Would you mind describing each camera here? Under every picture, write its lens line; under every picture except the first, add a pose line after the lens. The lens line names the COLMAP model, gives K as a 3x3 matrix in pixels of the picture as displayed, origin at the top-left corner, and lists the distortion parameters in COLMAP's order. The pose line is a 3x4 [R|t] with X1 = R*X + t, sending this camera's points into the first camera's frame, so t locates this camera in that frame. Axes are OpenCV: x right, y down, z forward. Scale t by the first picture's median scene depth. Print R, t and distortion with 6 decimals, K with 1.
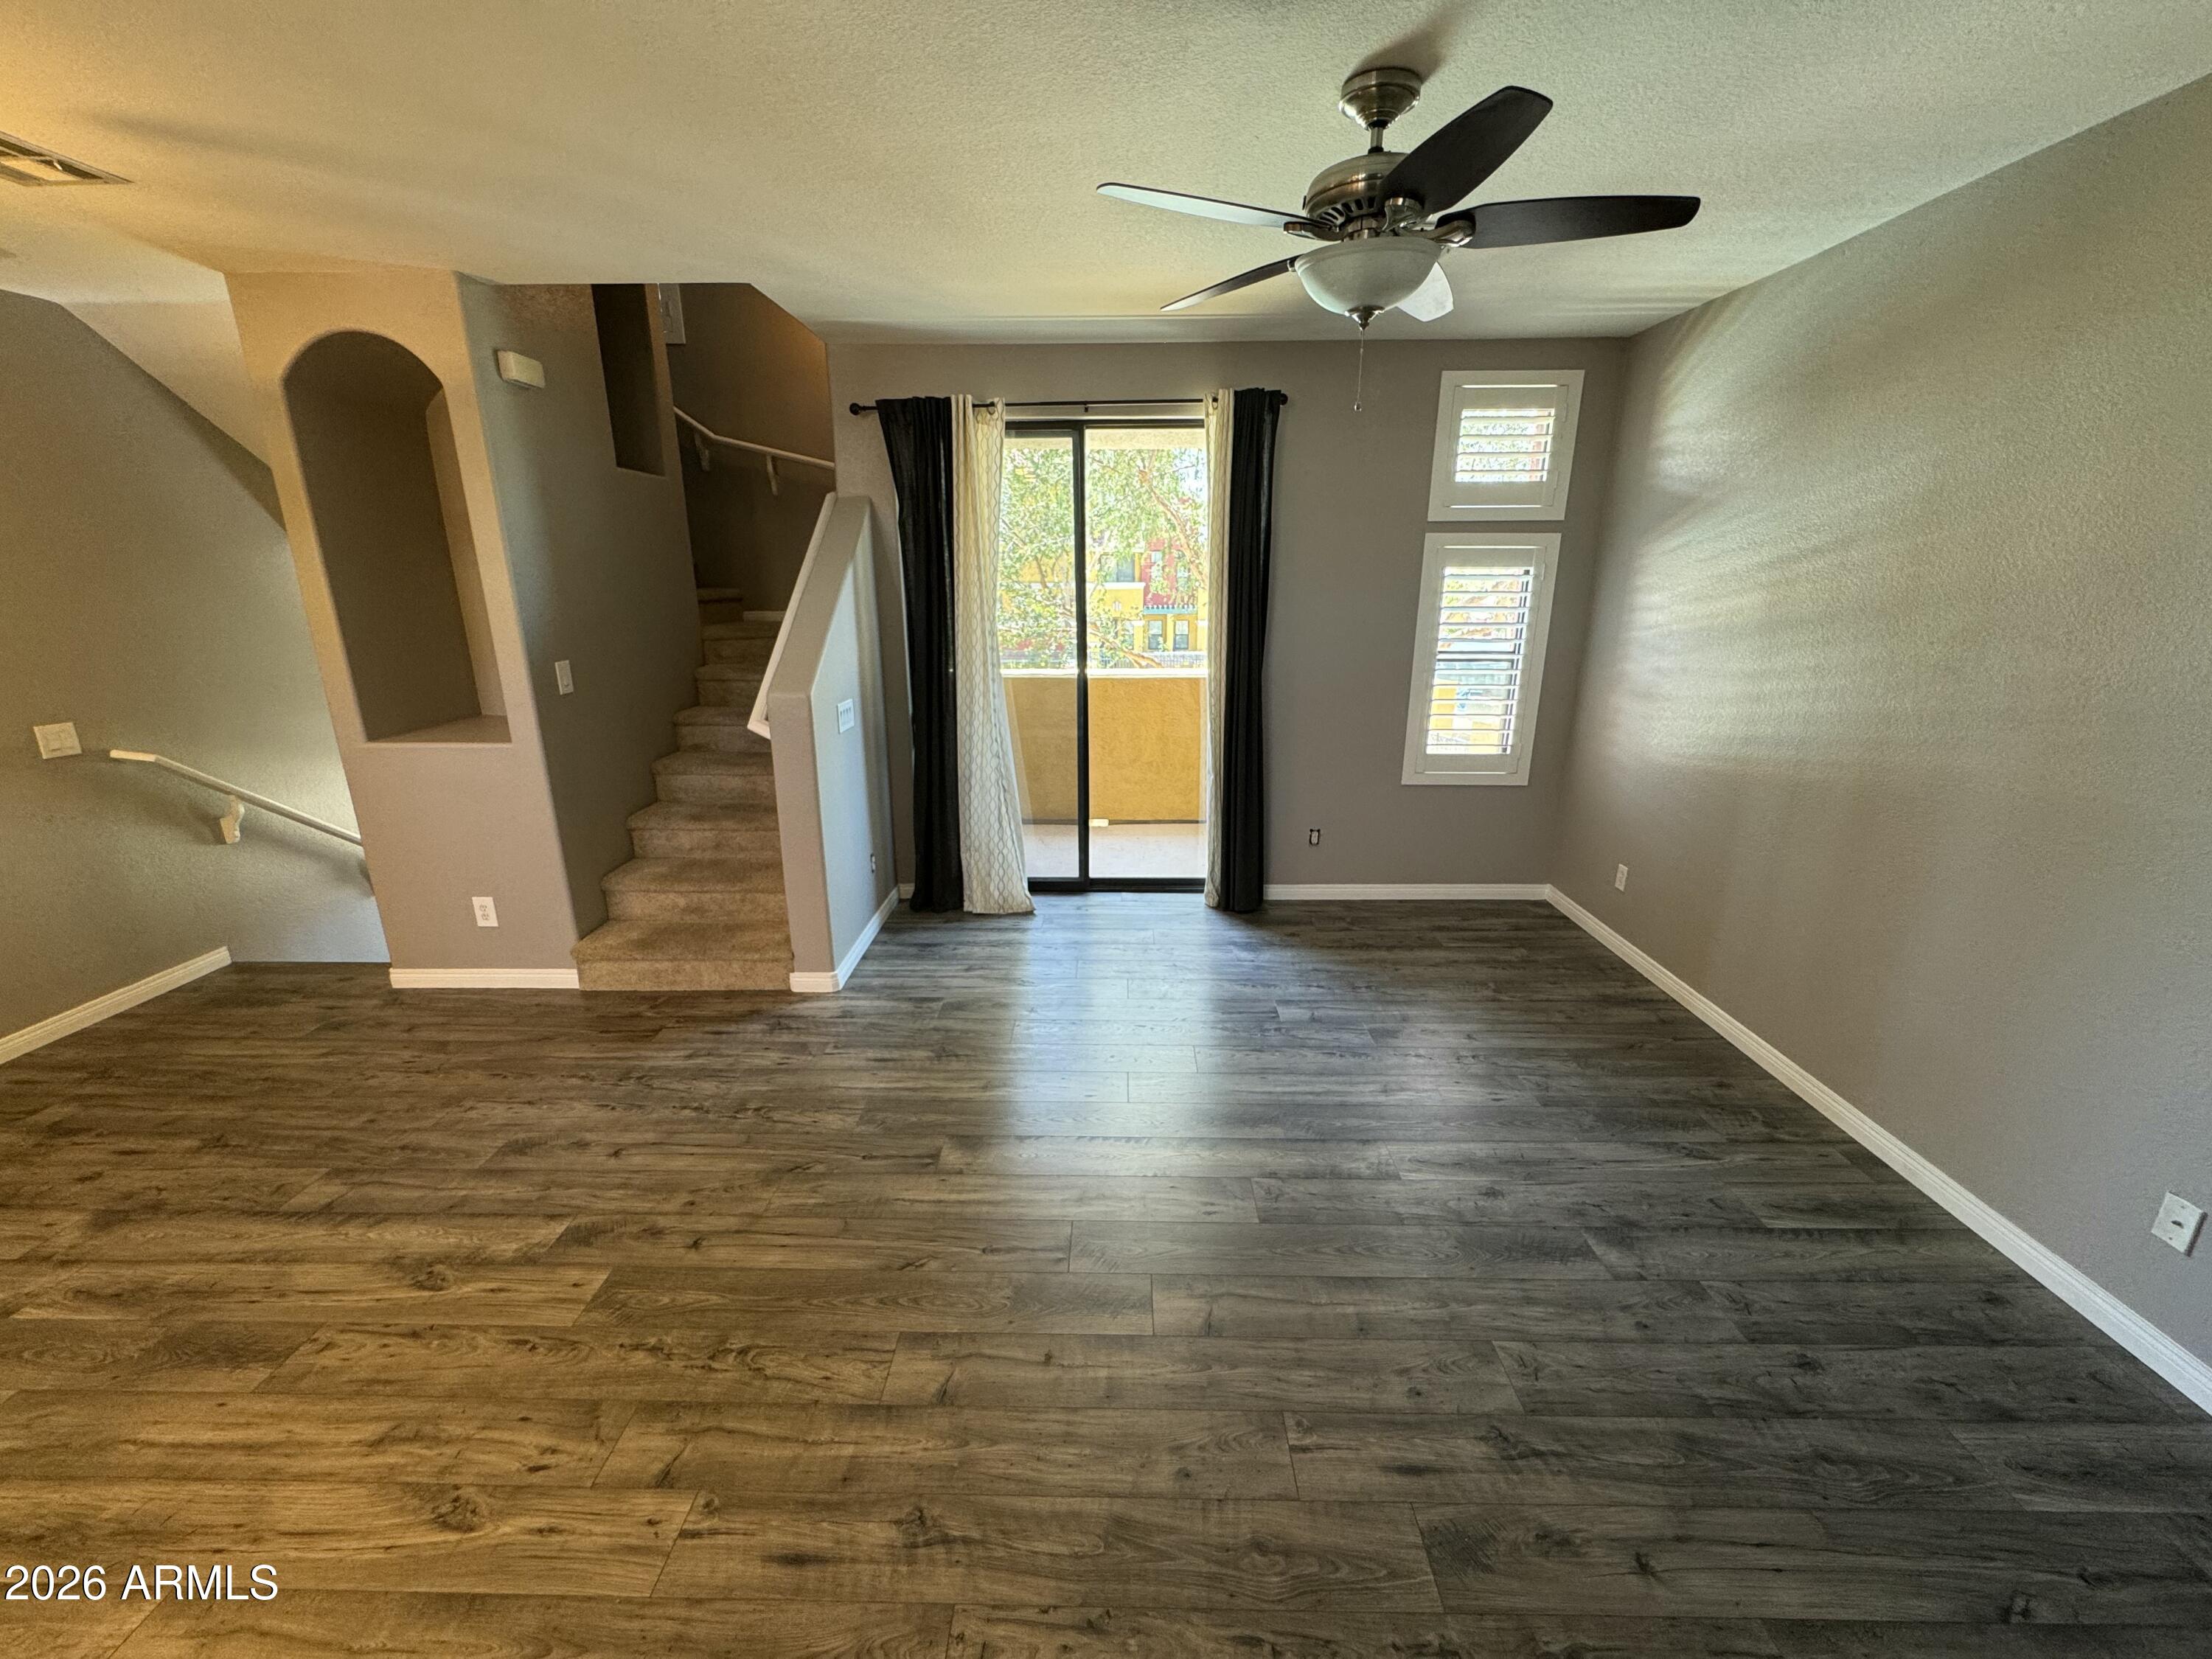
lens RADIAL K [[882.6, 0, 1106.2], [0, 882.6, 829.1], [0, 0, 1]] dist [-0.003433, 0.000405]
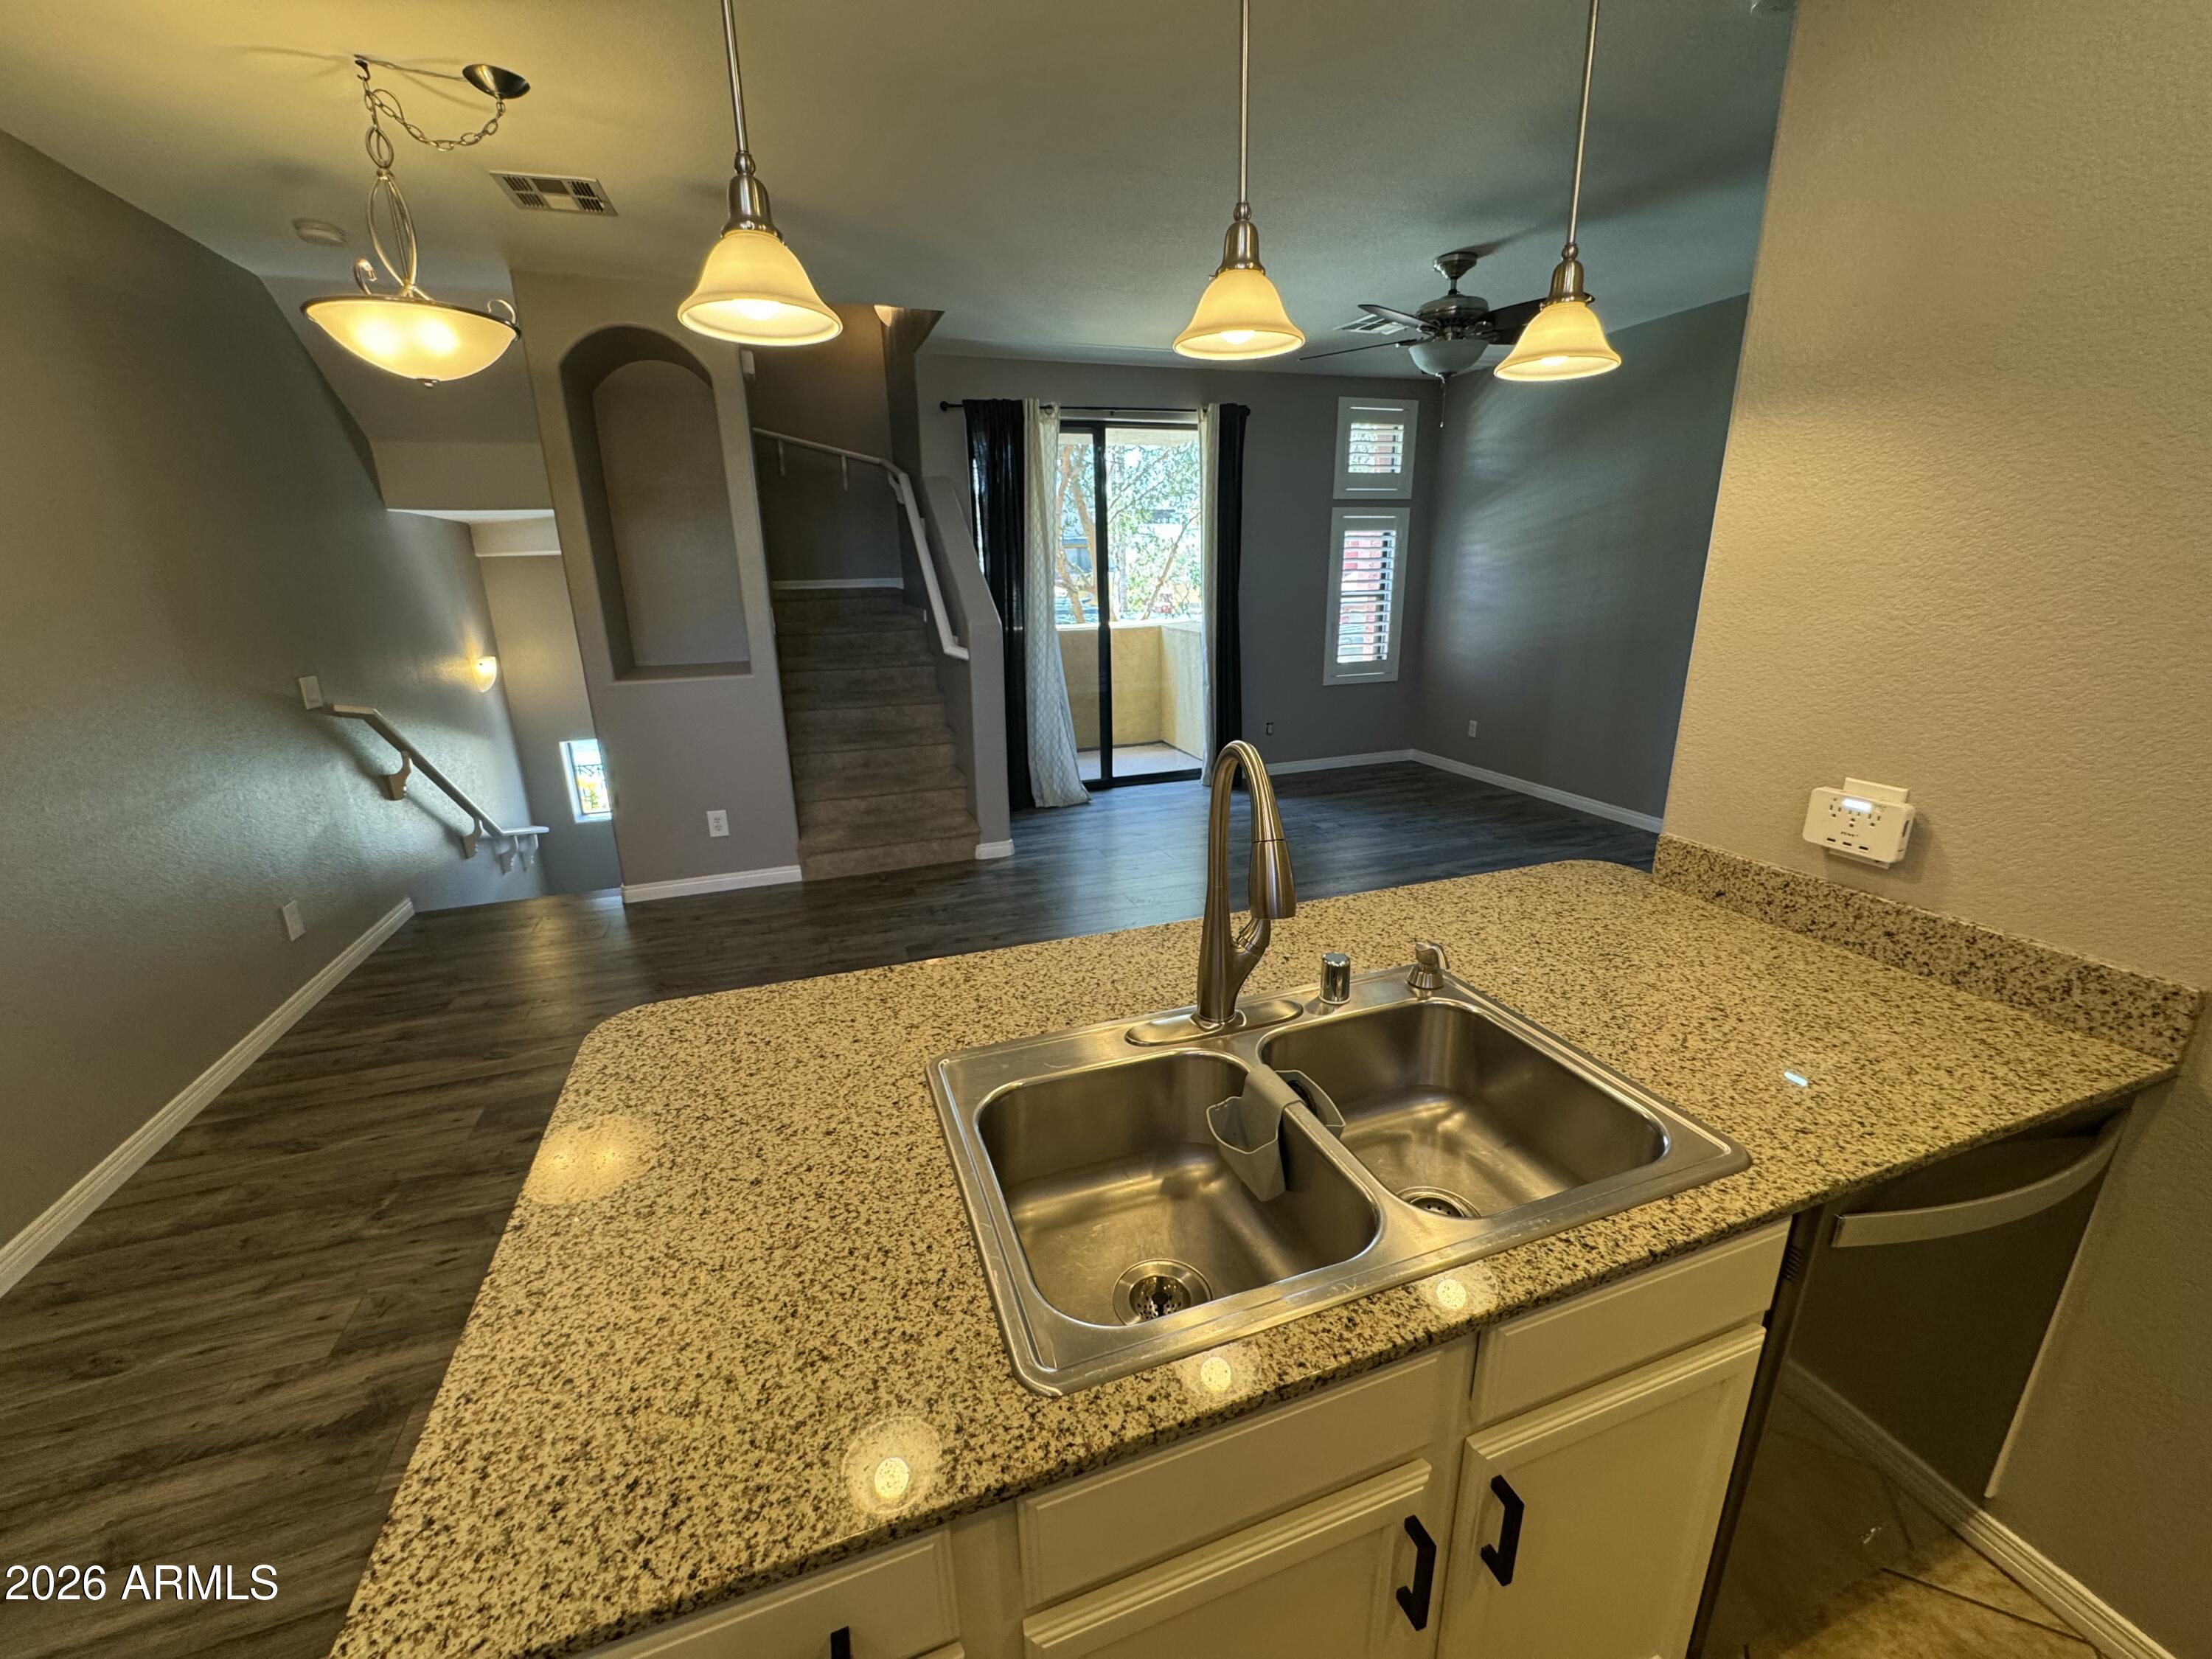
lens RADIAL K [[882.6, 0, 1106.1], [0, 882.6, 828.6], [0, 0, 1]] dist [-0.003433, 0.000405]
pose [[0.937771, -0.115179, 0.327595, -0.780451], [0.114803, 0.993176, 0.020556, 0.175041], [-0.327727, 0.018333, 0.944595, -0.359227]]
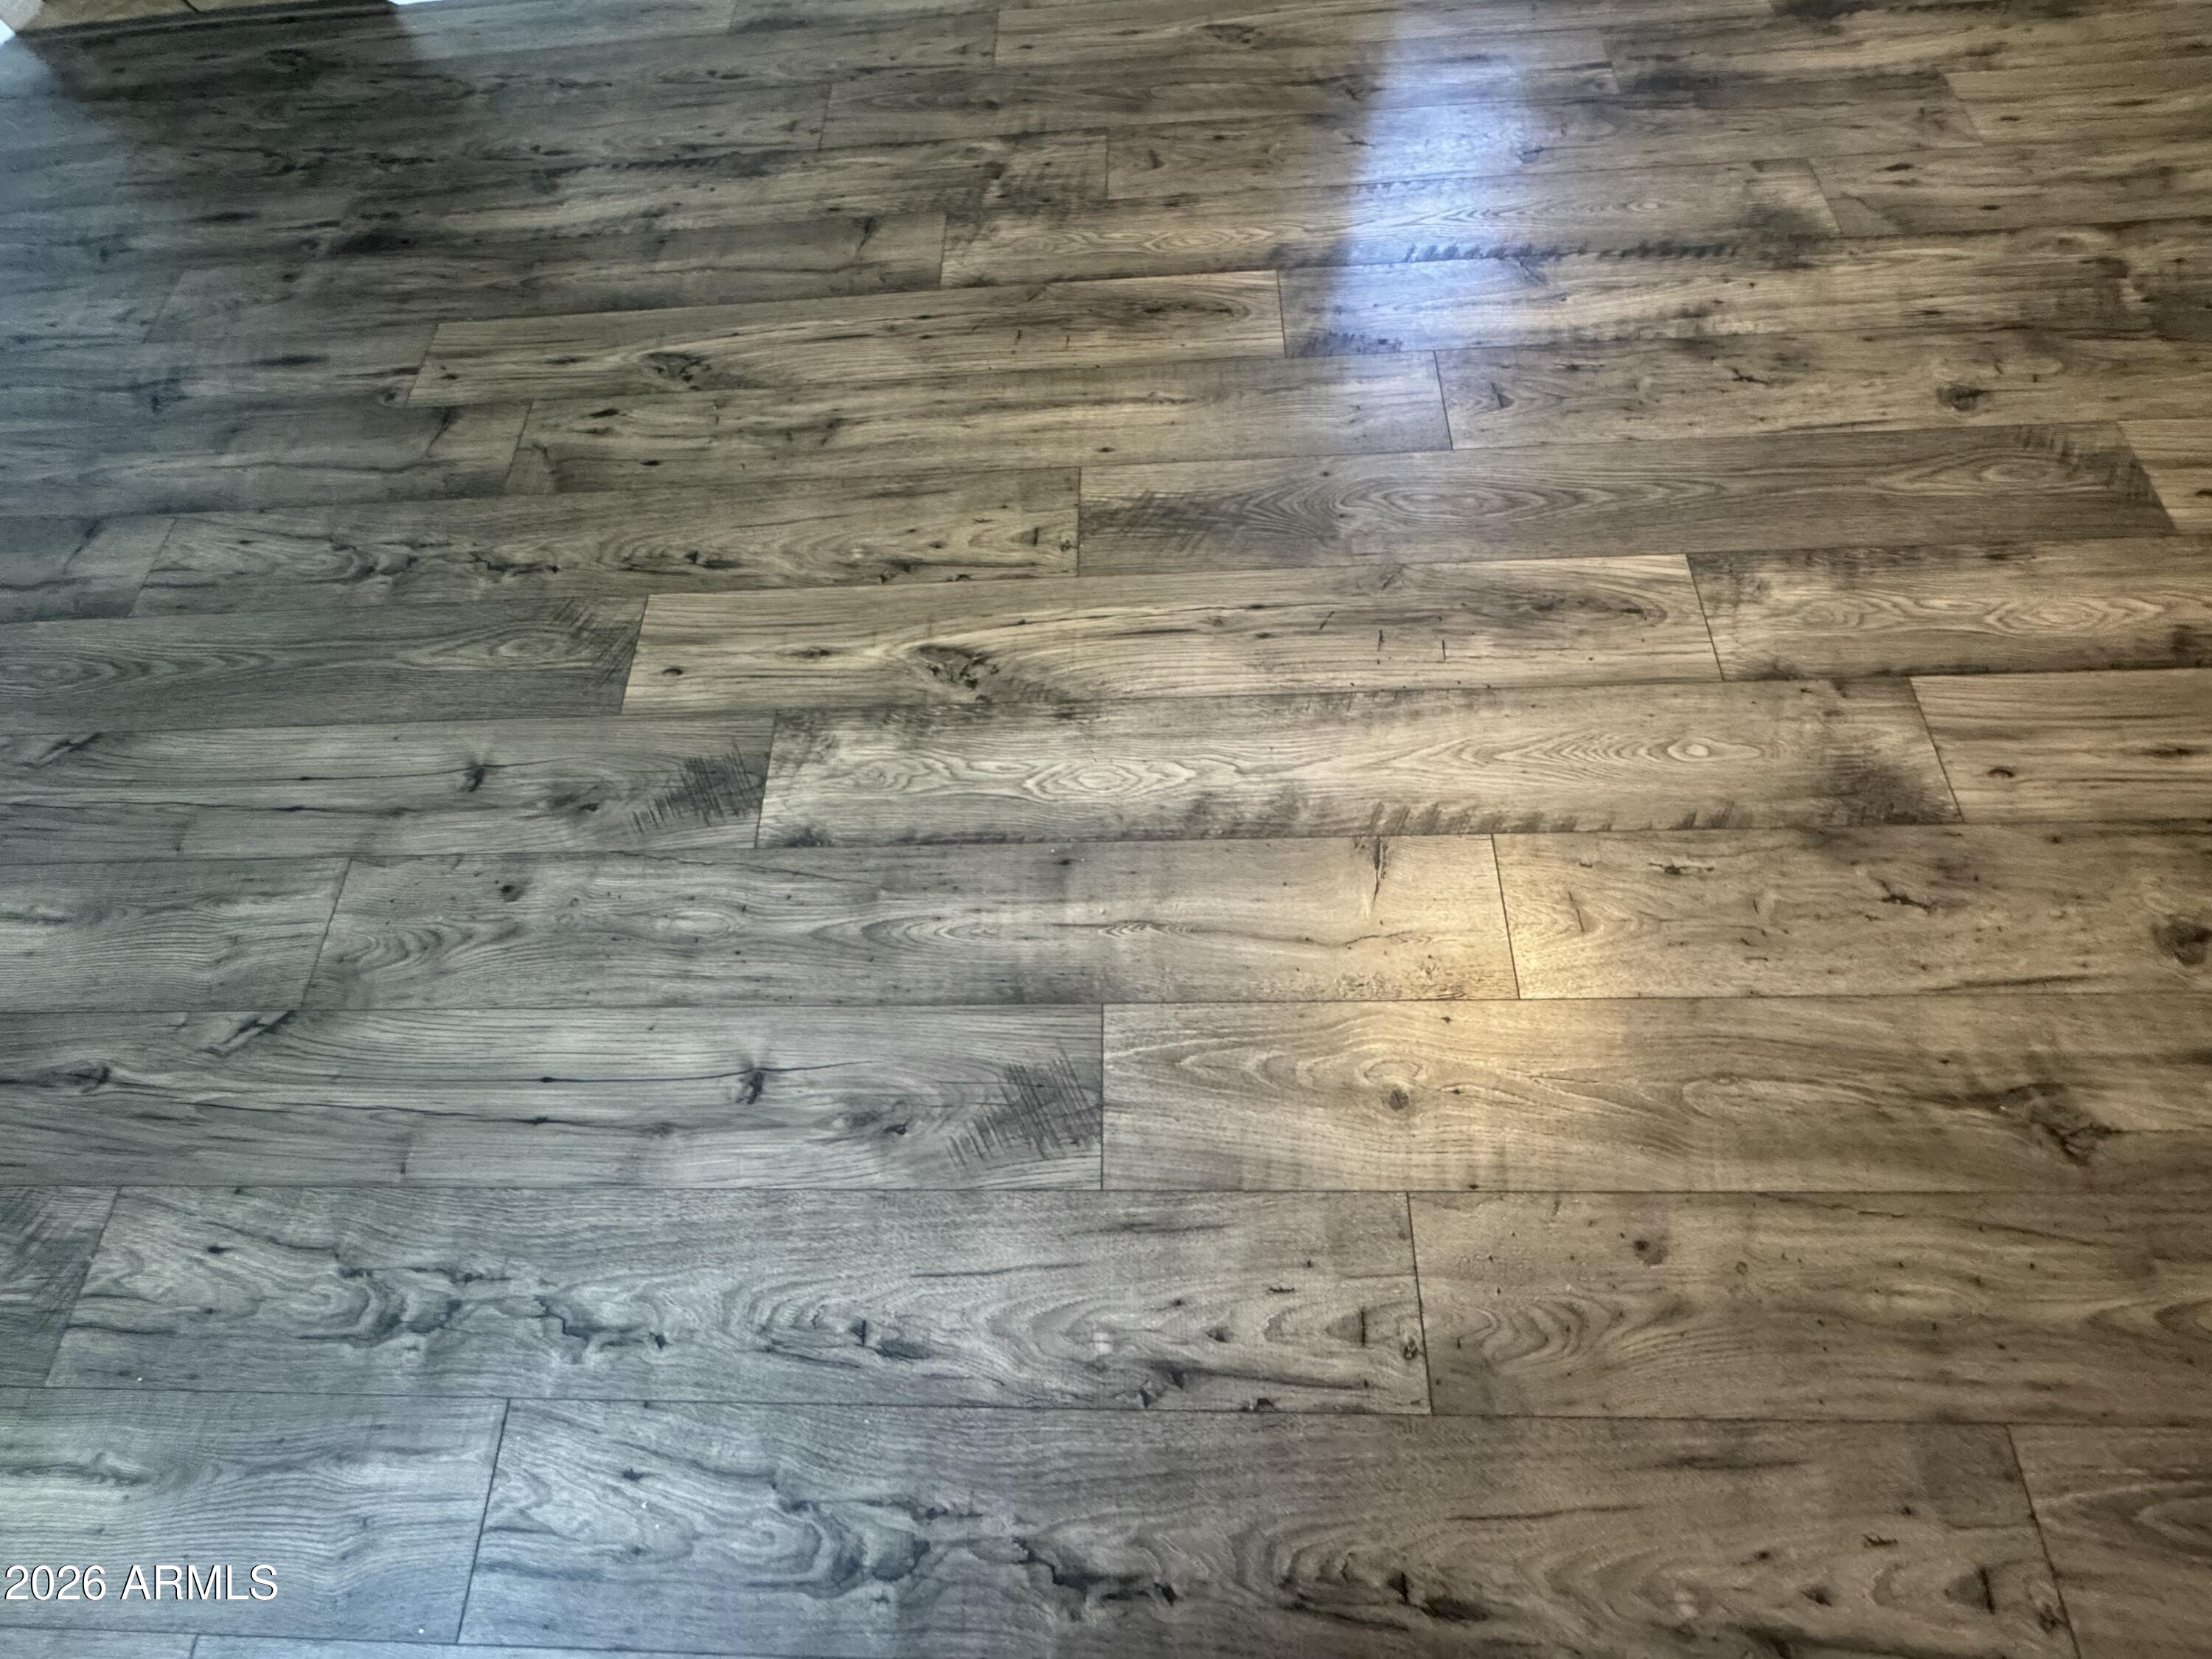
lens RADIAL K [[882.6, 0, 1110.4], [0, 882.6, 828.9], [0, 0, 1]] dist [-0.003433, 0.000405]
pose [[-0.997463, 0.039368, 0.059311, -0.678551], [0.063006, 0.100424, 0.992948, 0.015813], [0.033134, 0.994166, -0.102650, 0.883321]]
